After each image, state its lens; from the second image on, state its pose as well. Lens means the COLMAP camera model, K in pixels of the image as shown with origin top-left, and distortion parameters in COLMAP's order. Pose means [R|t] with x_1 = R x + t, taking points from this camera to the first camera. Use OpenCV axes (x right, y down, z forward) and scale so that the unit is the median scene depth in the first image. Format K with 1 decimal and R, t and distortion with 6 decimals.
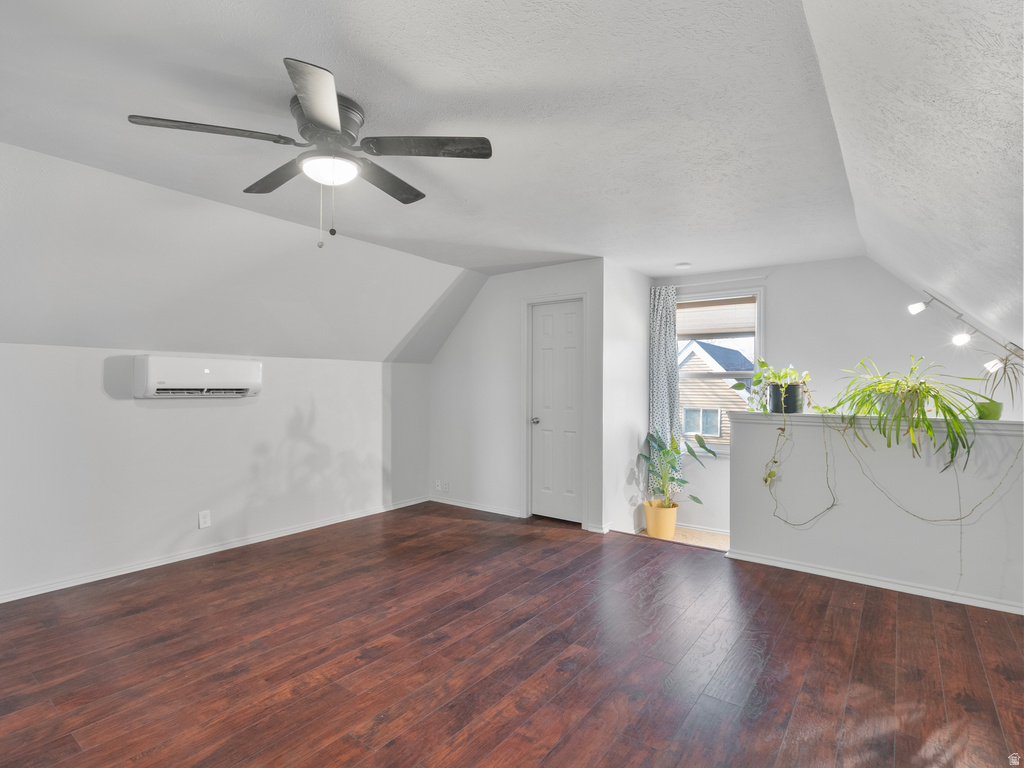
lens RADIAL K [[523.7, 0, 509.7], [0, 523.7, 379.7], [0, 0, 1]] dist [-0.004898, 0.002983]
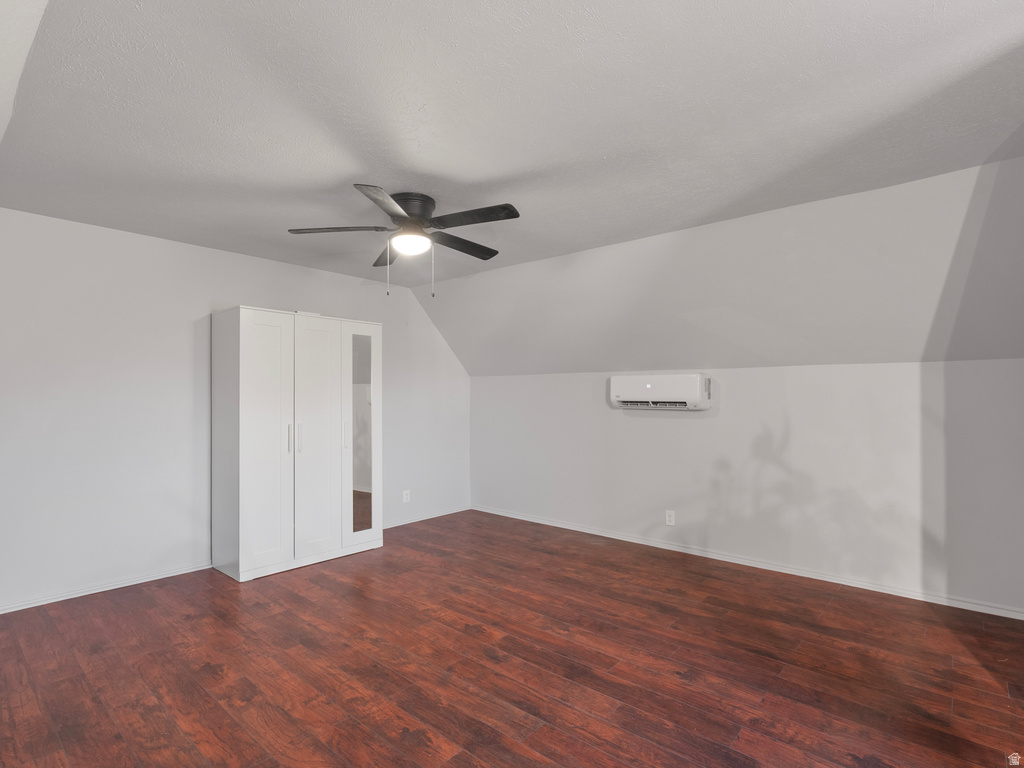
lens RADIAL K [[523.7, 0, 510.0], [0, 523.7, 395.1], [0, 0, 1]] dist [-0.004898, 0.002983]
pose [[-0.075484, -0.008620, -0.997110, 0.677908], [0.009851, 0.999907, -0.009390, 0.012589], [0.997098, -0.010531, -0.075393, 0.895481]]
